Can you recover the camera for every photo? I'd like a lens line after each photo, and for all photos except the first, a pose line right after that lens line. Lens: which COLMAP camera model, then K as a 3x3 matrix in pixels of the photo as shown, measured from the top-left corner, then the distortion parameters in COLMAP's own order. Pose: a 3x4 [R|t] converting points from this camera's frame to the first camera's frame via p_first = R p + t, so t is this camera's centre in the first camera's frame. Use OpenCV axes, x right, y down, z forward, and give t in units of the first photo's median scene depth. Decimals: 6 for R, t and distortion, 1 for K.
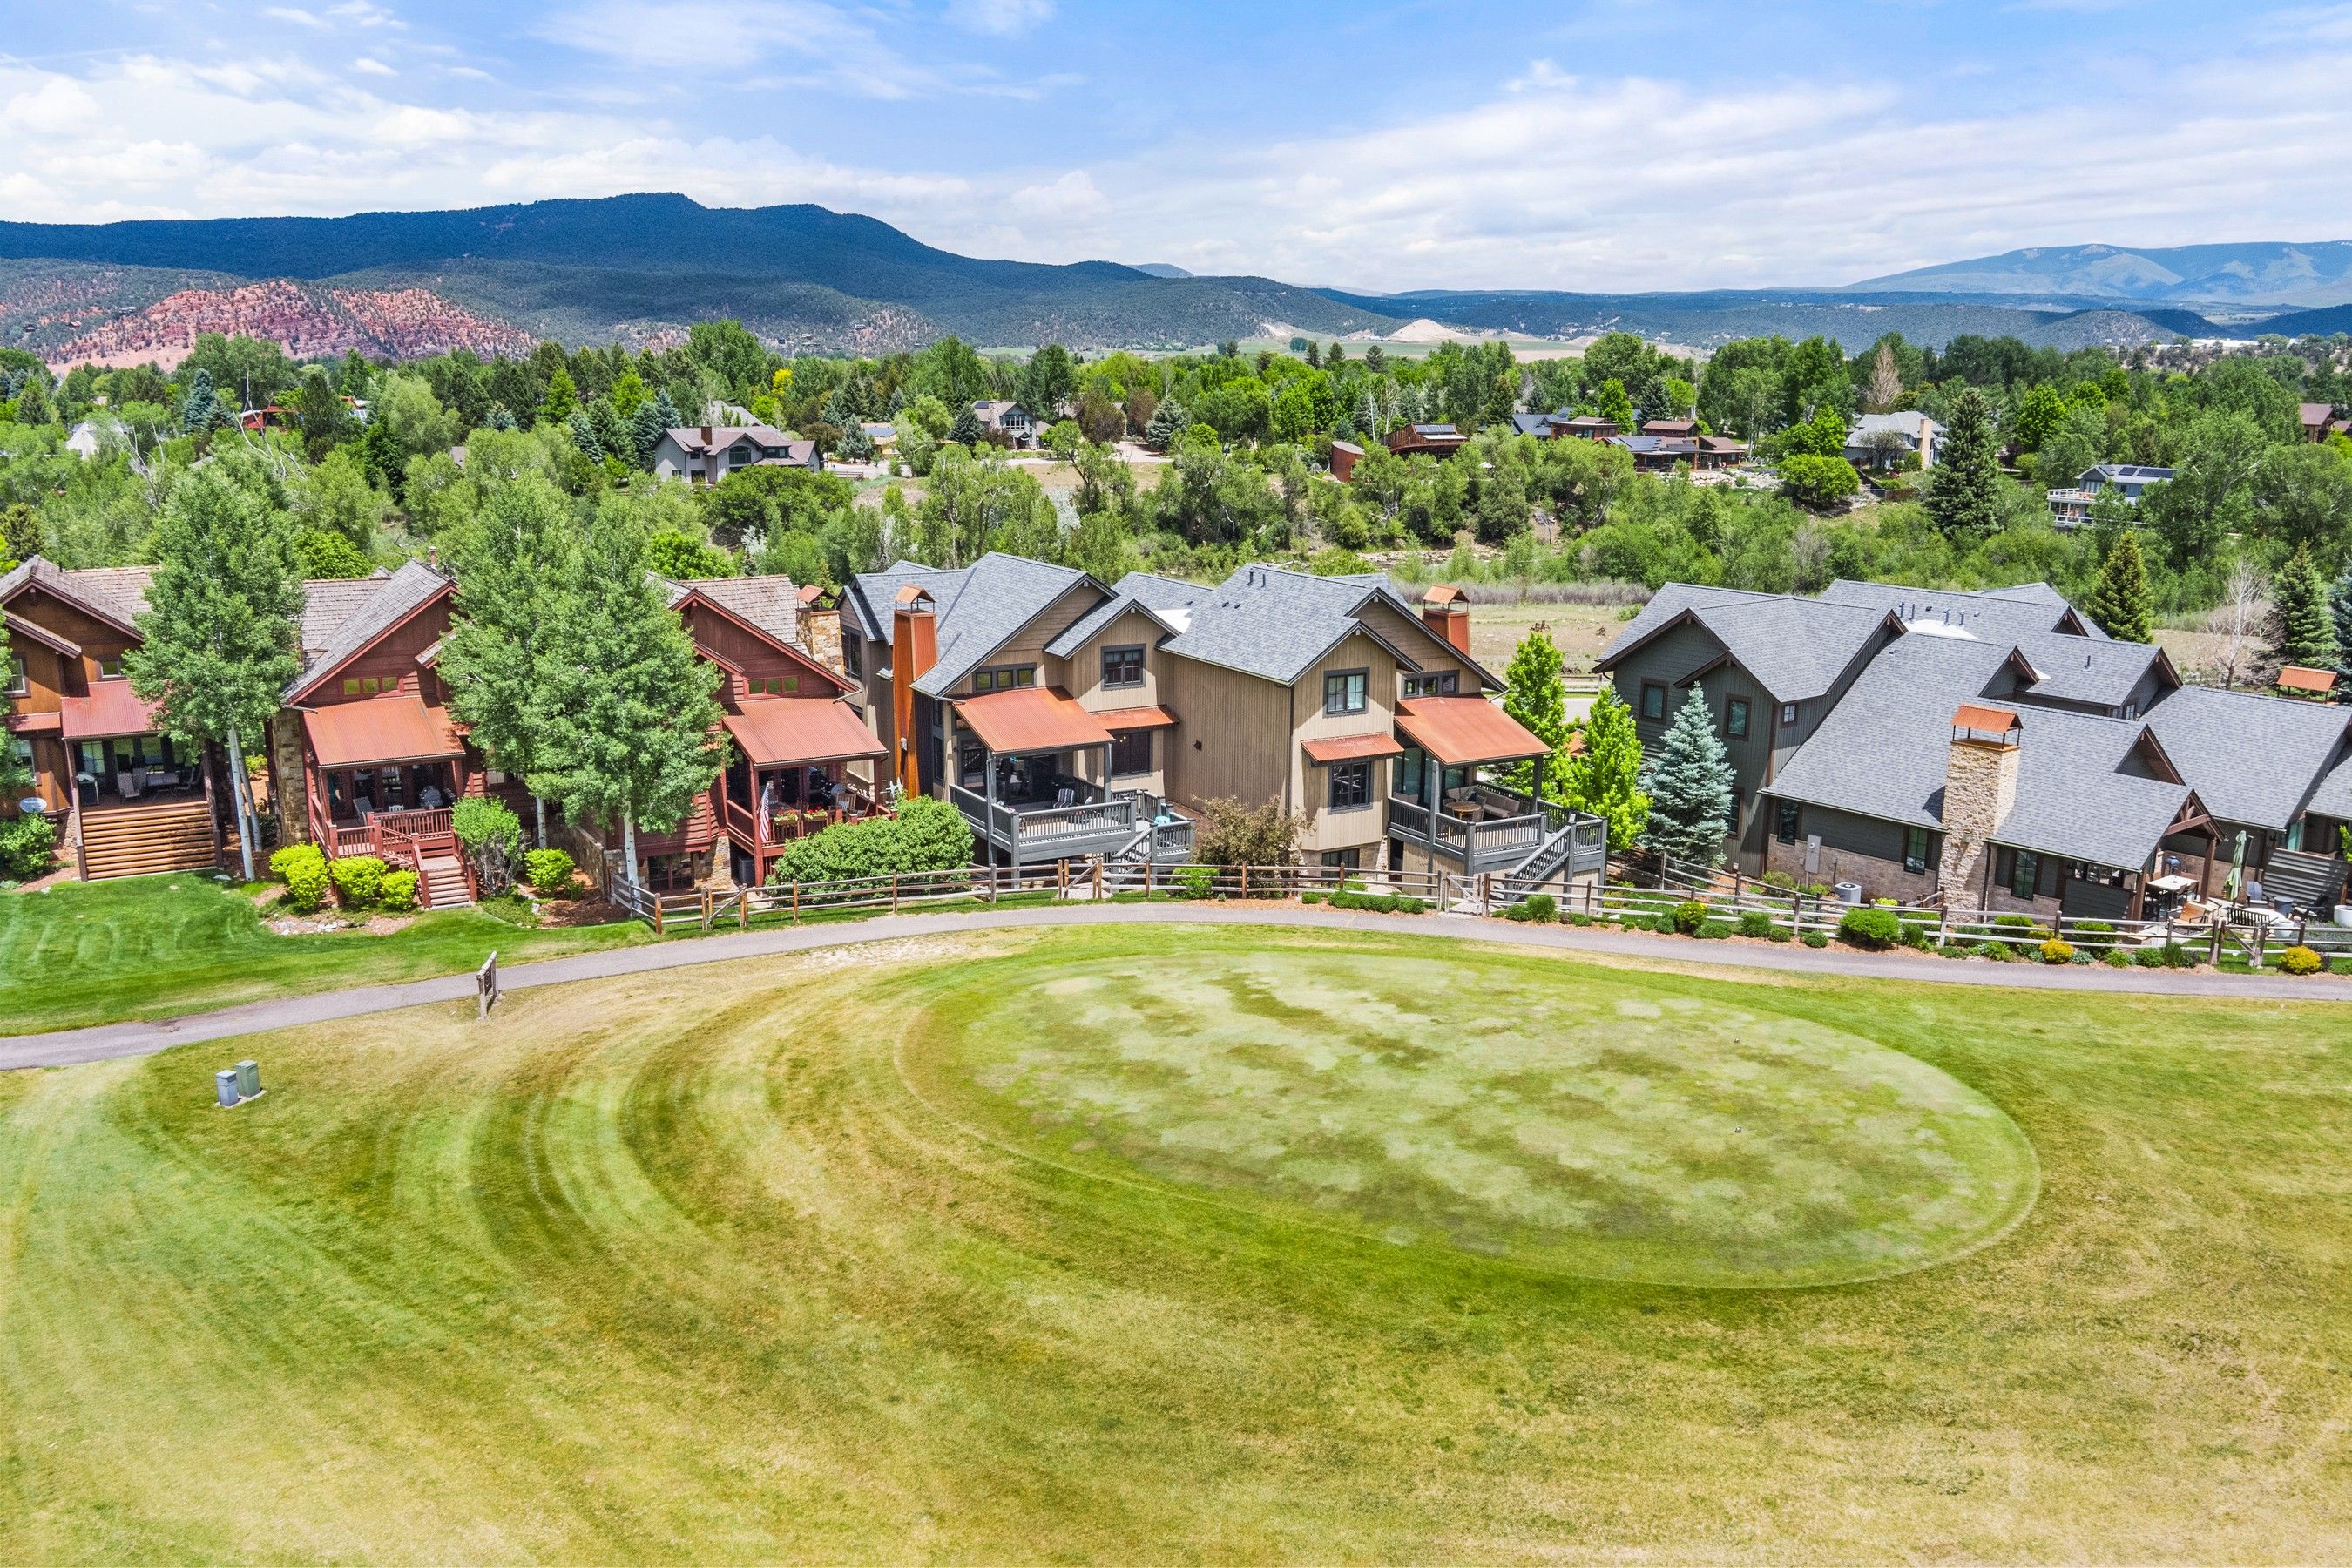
lens RADIAL K [[1904.5, 0, 1174.0], [0, 1904.5, 783.5], [0, 0, 1]] dist [-0.072460, 0.012311]
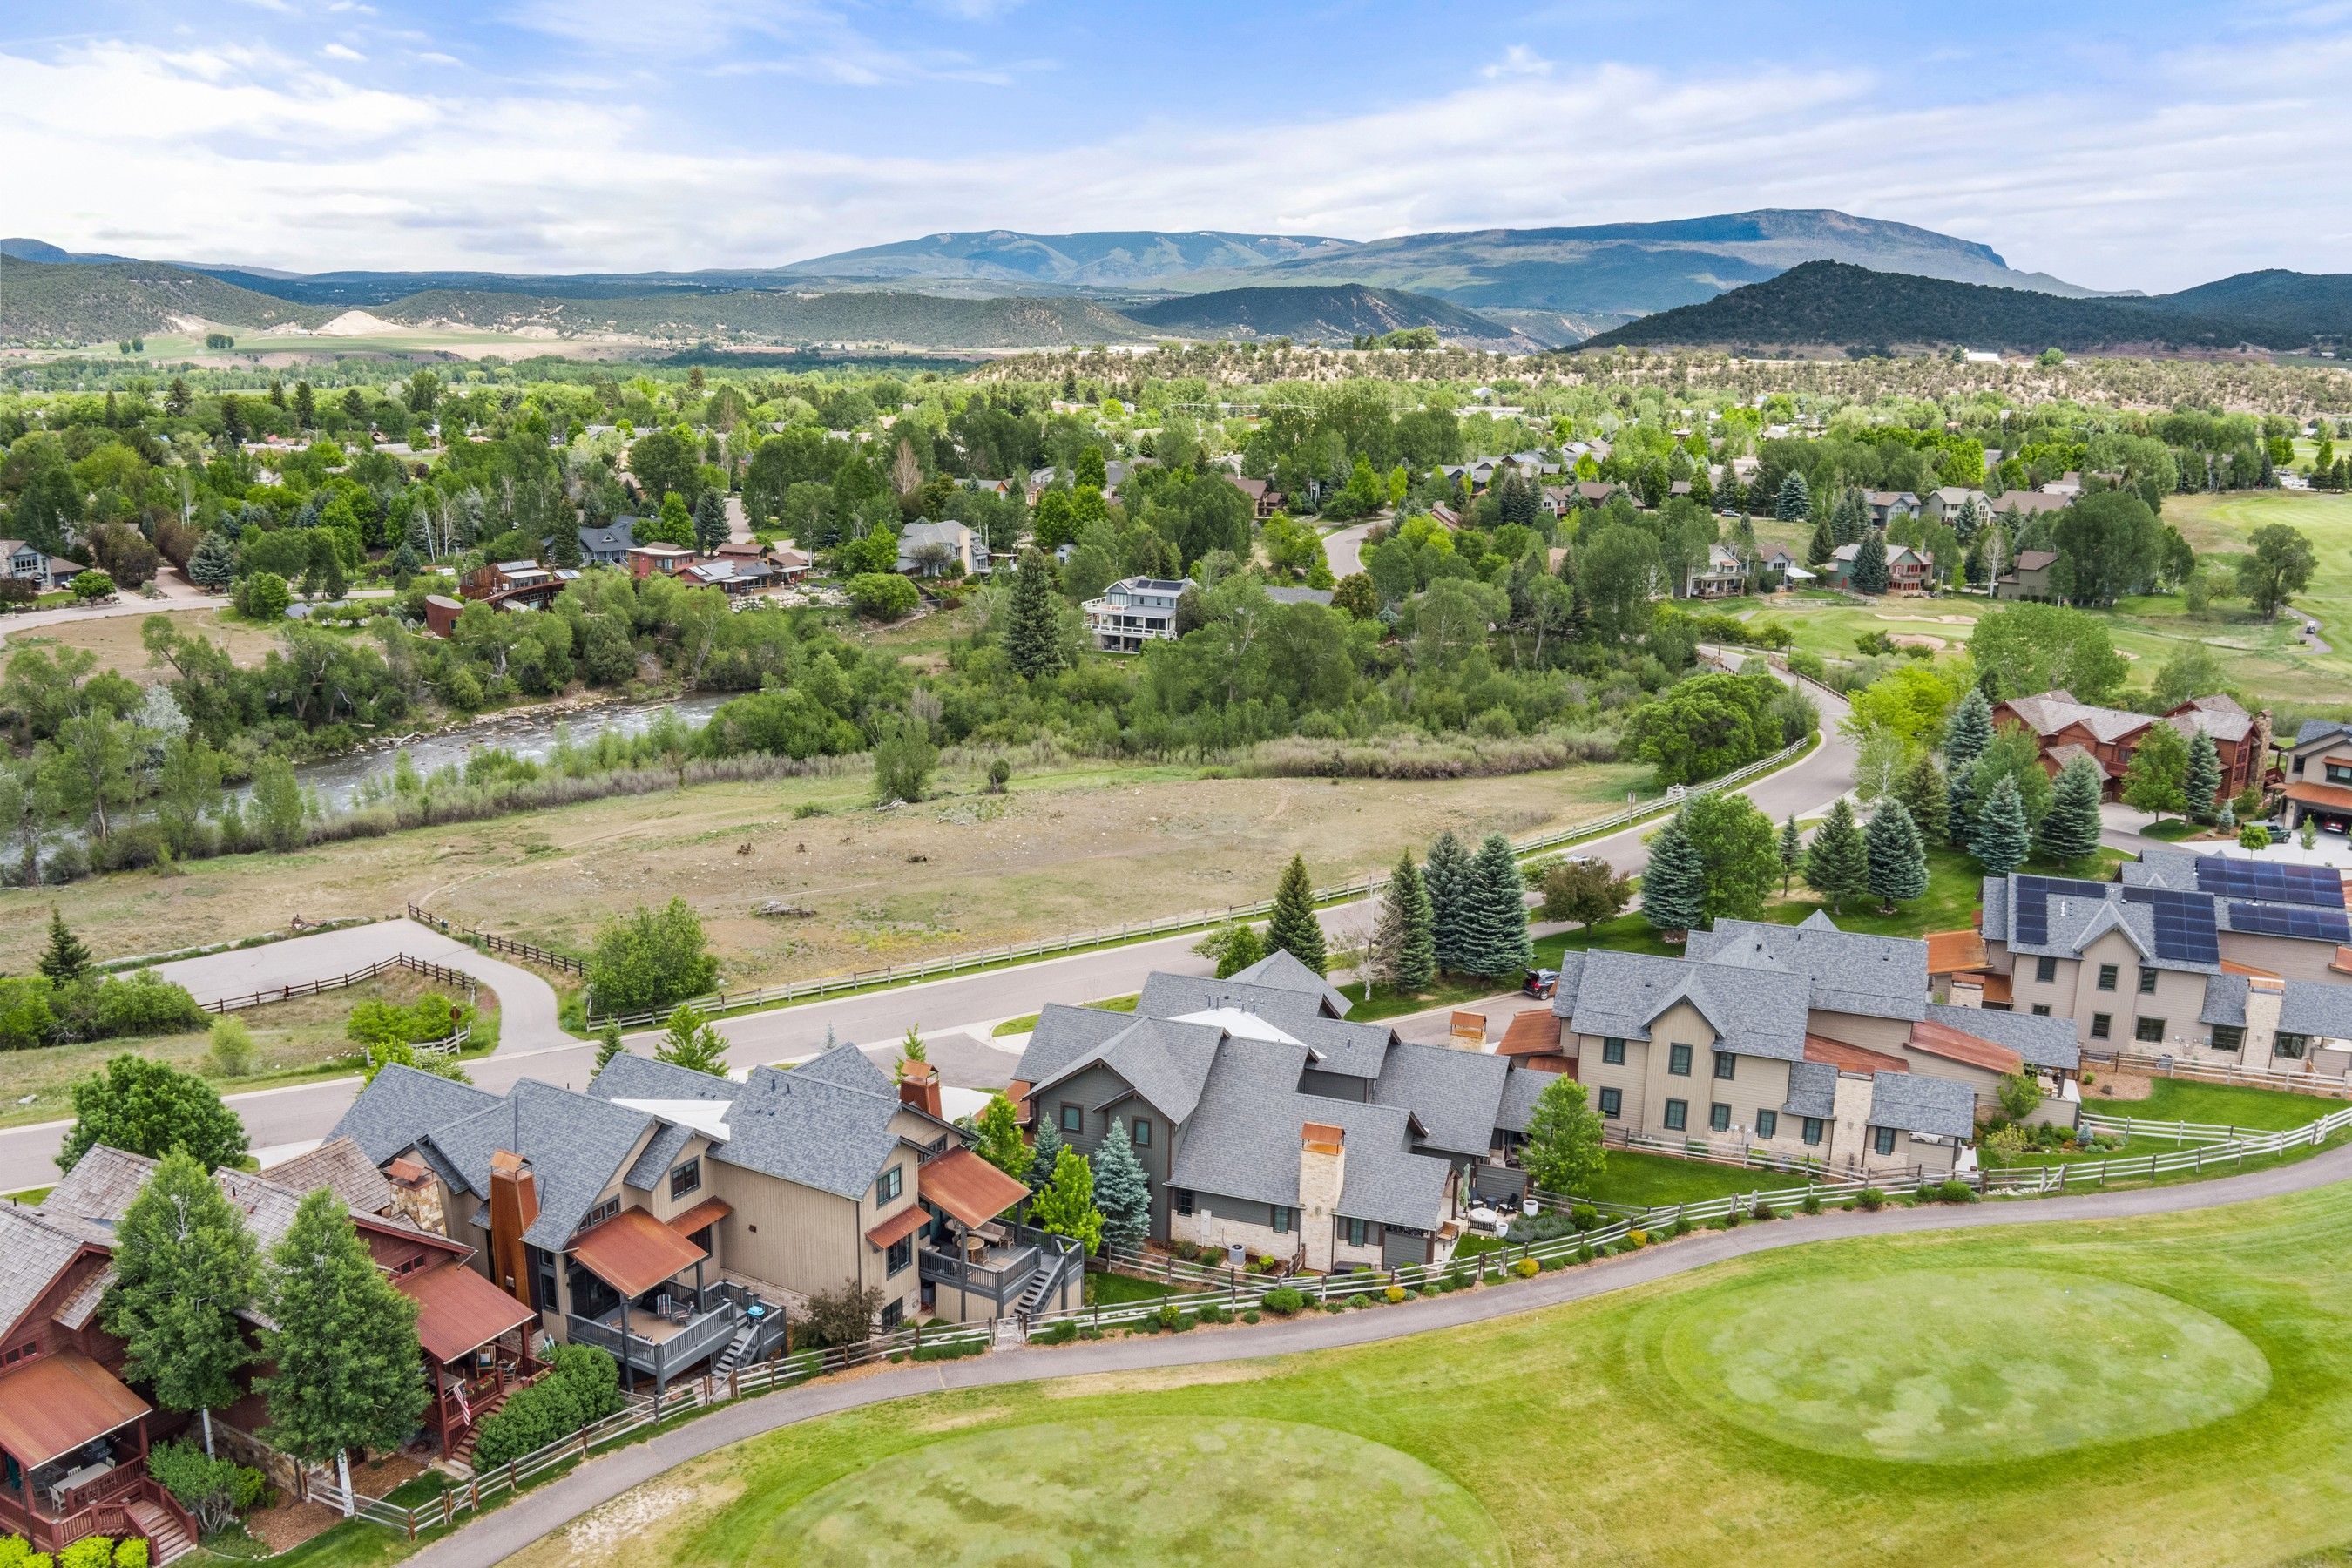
lens RADIAL K [[1904.5, 0, 1174.0], [0, 1904.5, 783.5], [0, 0, 1]] dist [-0.072460, 0.012311]
pose [[0.860533, -0.109248, 0.497542, -0.332103], [0.103623, 0.993852, 0.039004, -0.328309], [-0.498744, 0.017993, 0.866563, -0.209234]]
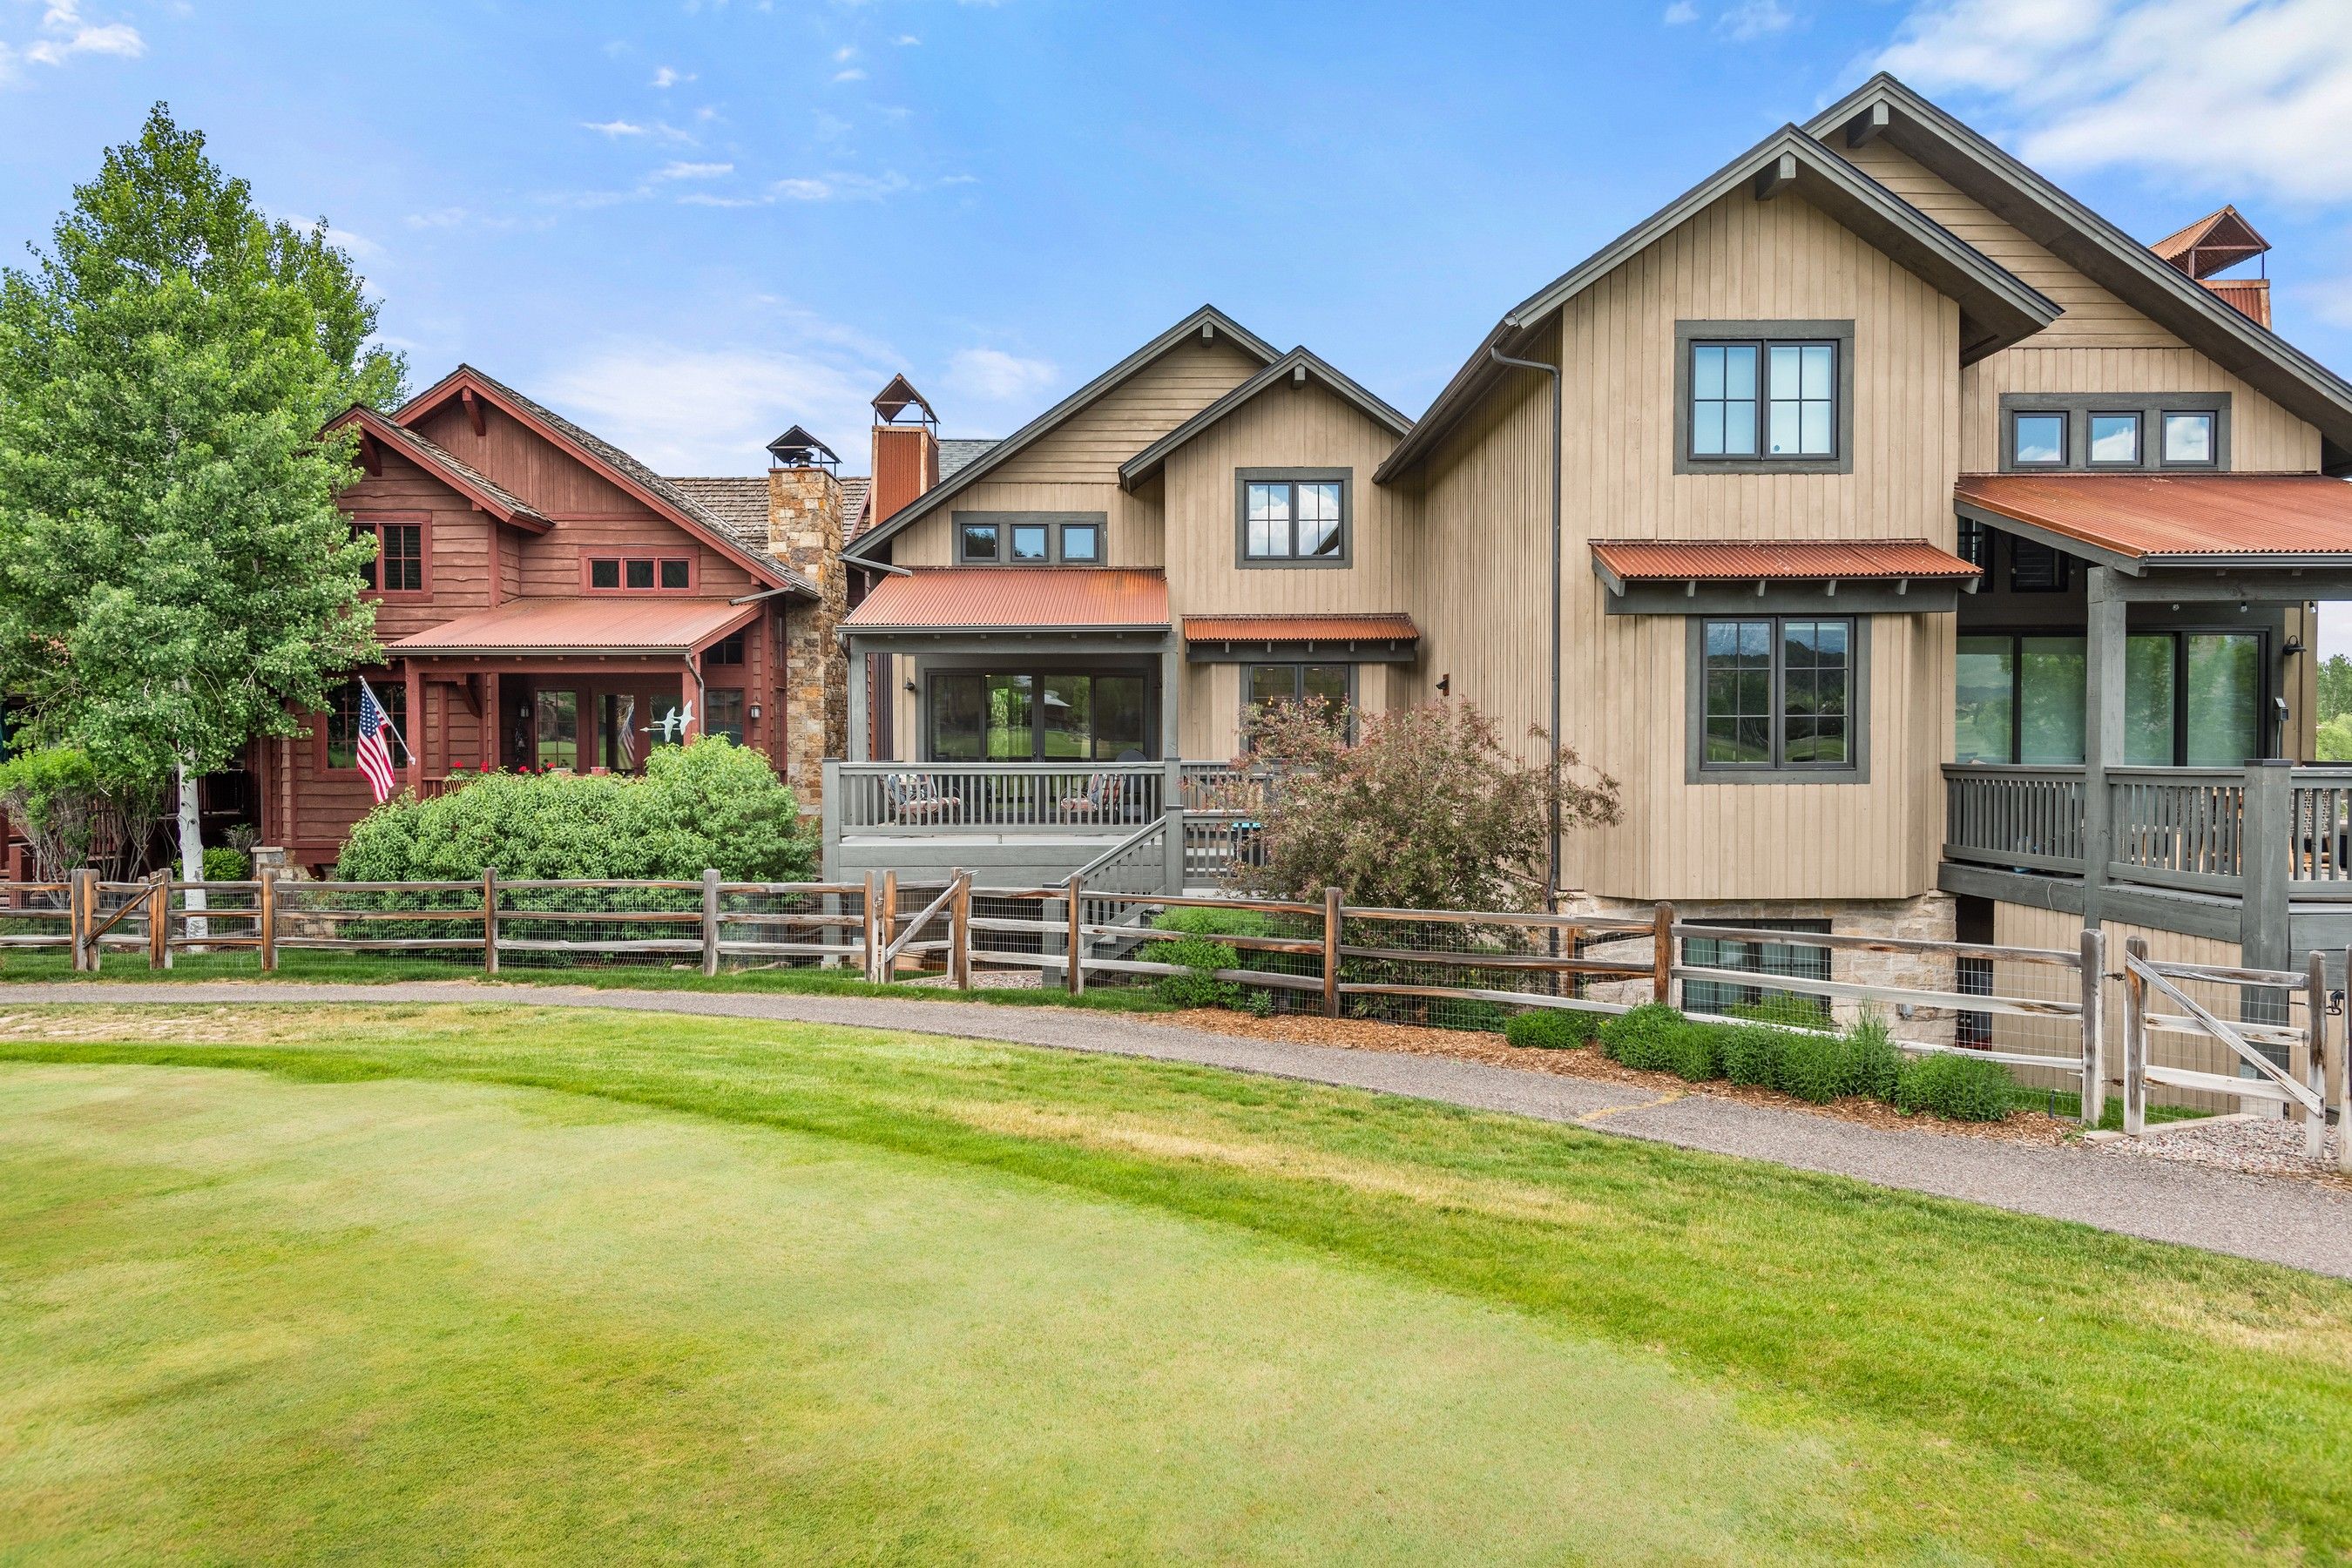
lens RADIAL K [[1477.8, 0, 1176.0], [0, 1477.8, 784.0], [0, 0, 1]] dist [0.042828, -0.034337]
pose [[0.873076, 0.001948, -0.487580, 0.117028], [-0.099125, 0.979818, -0.173581, 0.061226], [0.477402, 0.199881, 0.855649, 0.708230]]
